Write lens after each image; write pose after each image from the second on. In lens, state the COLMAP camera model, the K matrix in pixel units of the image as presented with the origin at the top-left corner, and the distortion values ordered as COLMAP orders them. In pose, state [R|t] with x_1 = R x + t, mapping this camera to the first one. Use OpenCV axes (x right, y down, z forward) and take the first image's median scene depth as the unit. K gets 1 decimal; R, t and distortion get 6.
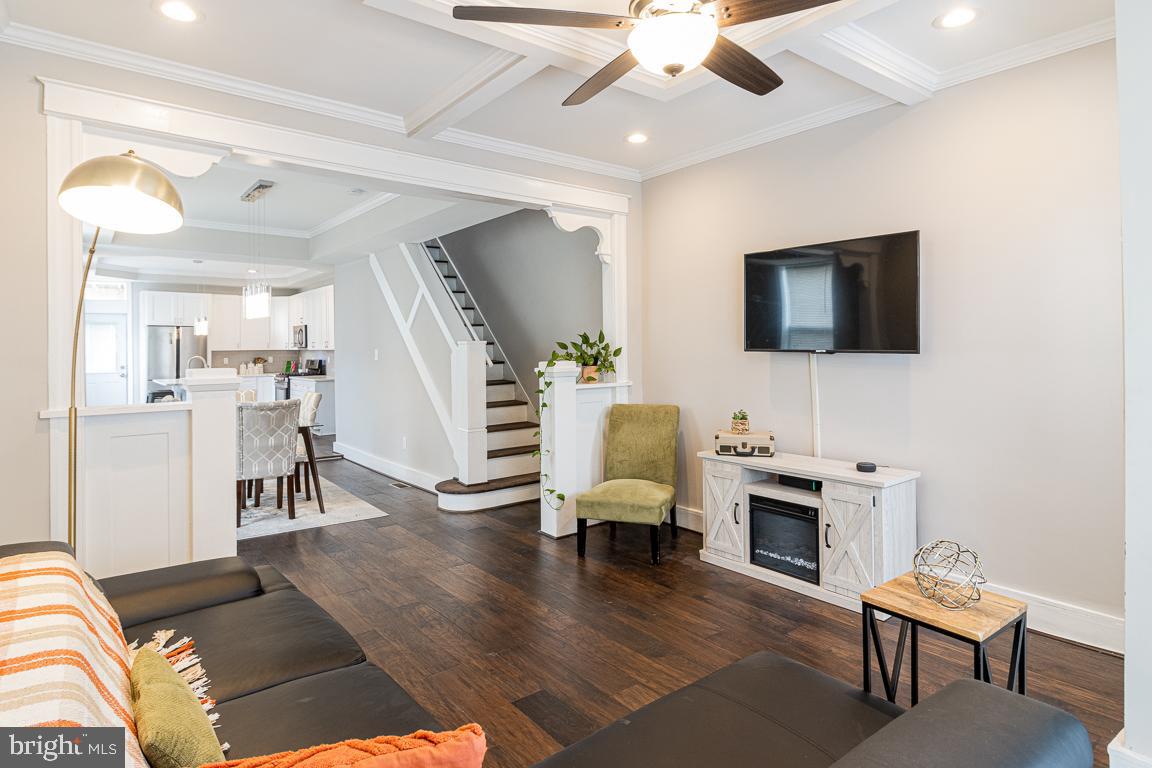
lens RADIAL K [[647.6, 0, 575.9], [0, 647.6, 338.4], [0, 0, 1]] dist [0.024264, 0.000455]
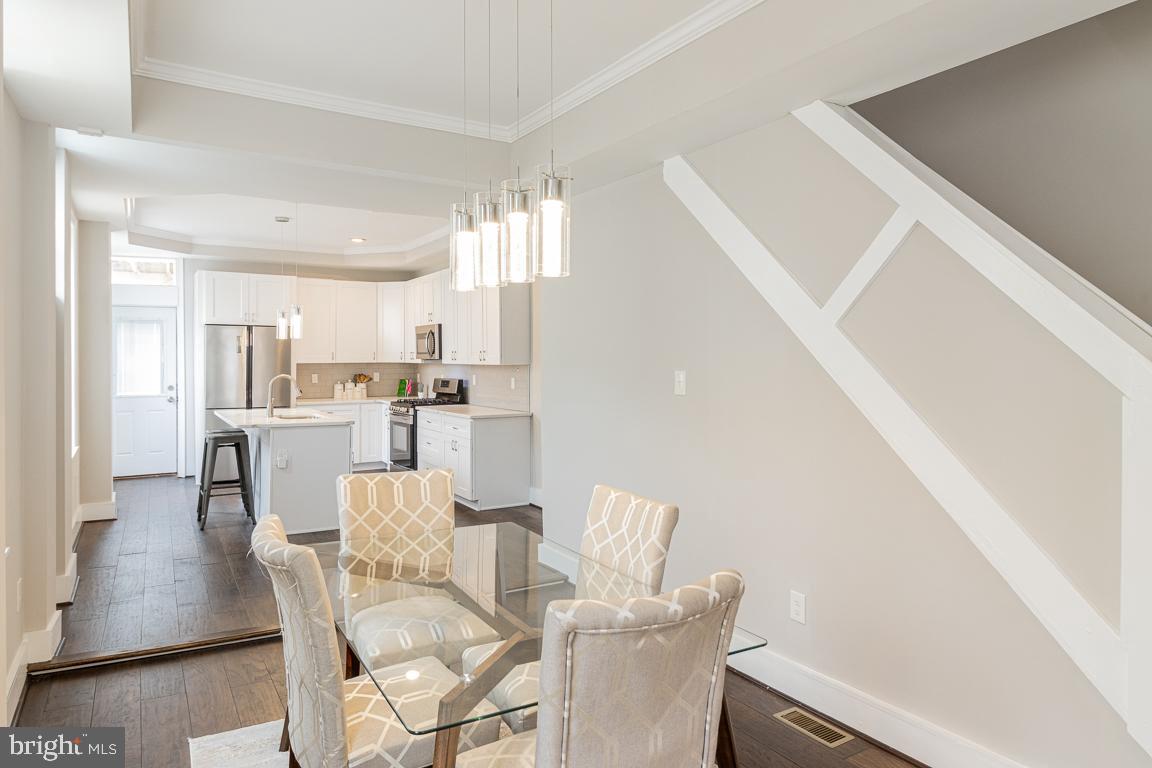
lens RADIAL K [[732.1, 0, 580.4], [0, 732.1, 353.3], [0, 0, 1]] dist [0.004787, -0.000114]
pose [[0.994464, 0.006077, -0.104901, -0.215531], [-0.005121, 0.999943, 0.009378, 0.000221], [0.104952, -0.008789, 0.994438, 0.326368]]
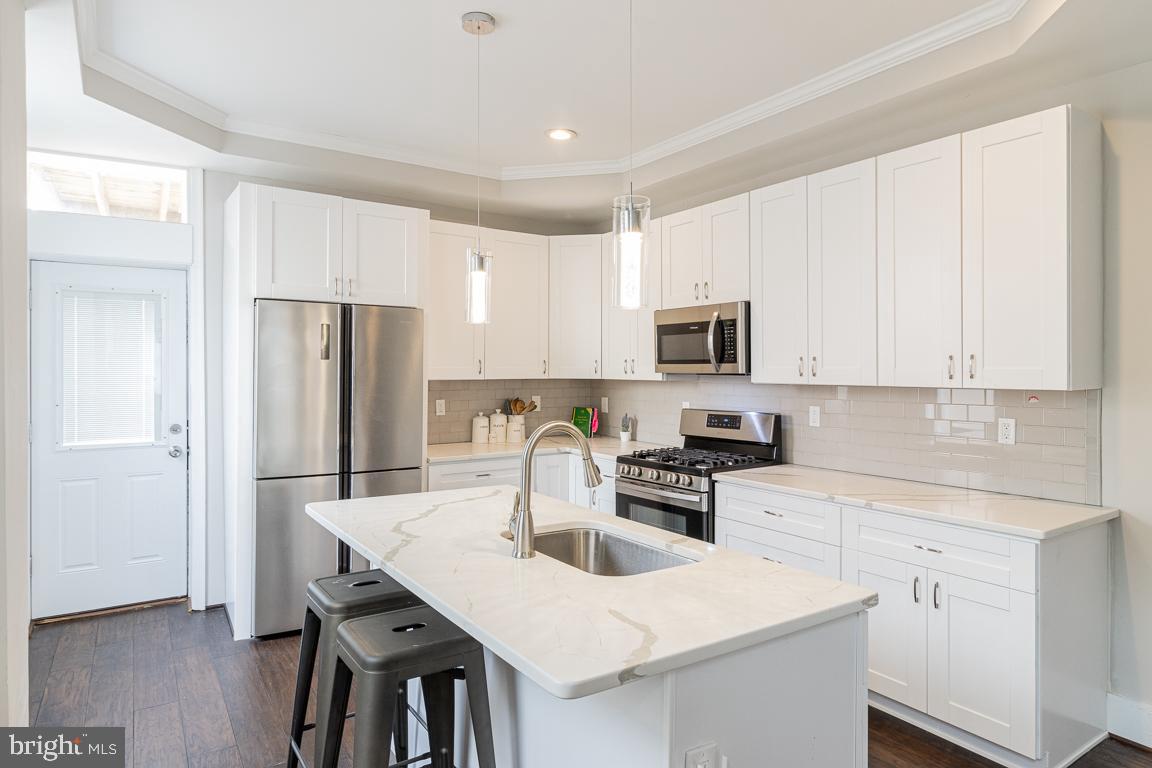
lens RADIAL K [[694.7, 0, 574.5], [0, 694.7, 367.2], [0, 0, 1]] dist [0.012568, 0.003858]
pose [[0.998212, 0.009135, -0.059067, -0.498284], [-0.008446, 0.999893, 0.011910, 0.007308], [0.059170, -0.011390, 0.998183, 0.699650]]
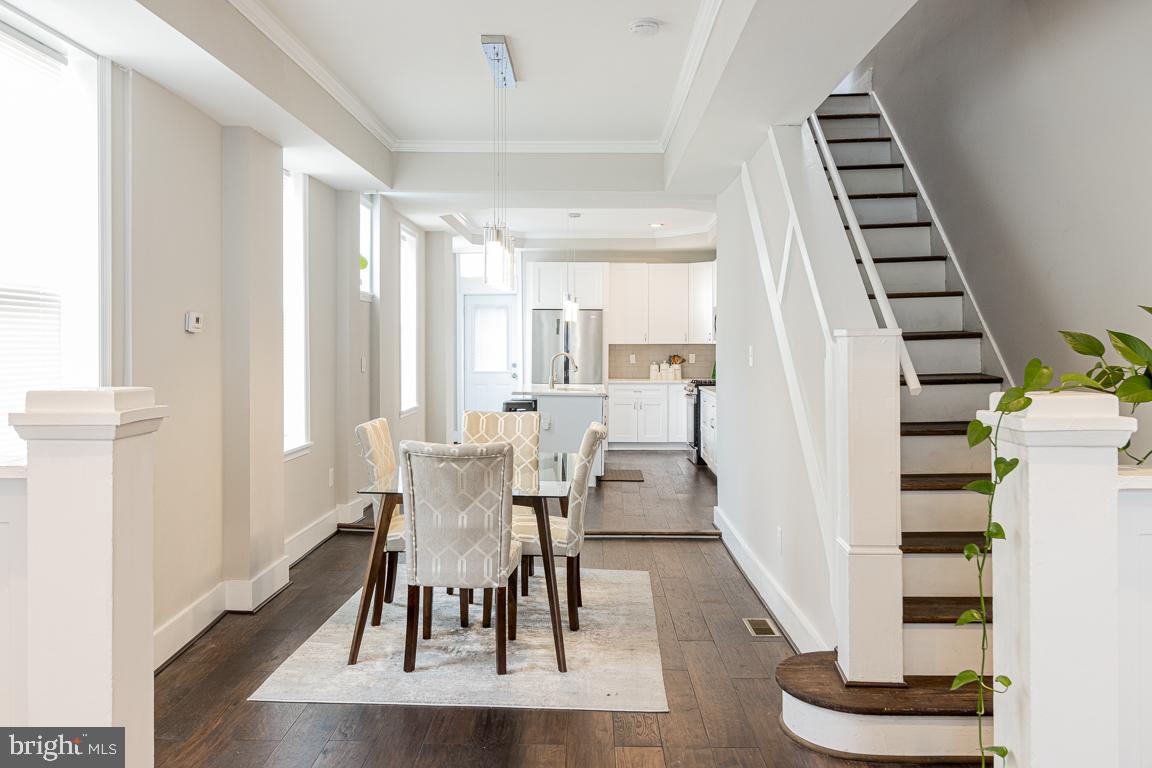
lens RADIAL K [[931.3, 0, 561.0], [0, 931.3, 336.6], [0, 0, 1]] dist [0.005176, 0.010745]
pose [[0.773694, 0.004656, -0.633543, 0.032070], [0.001695, 0.999954, 0.009420, 0.001432], [0.633558, -0.008362, 0.773650, 0.216835]]
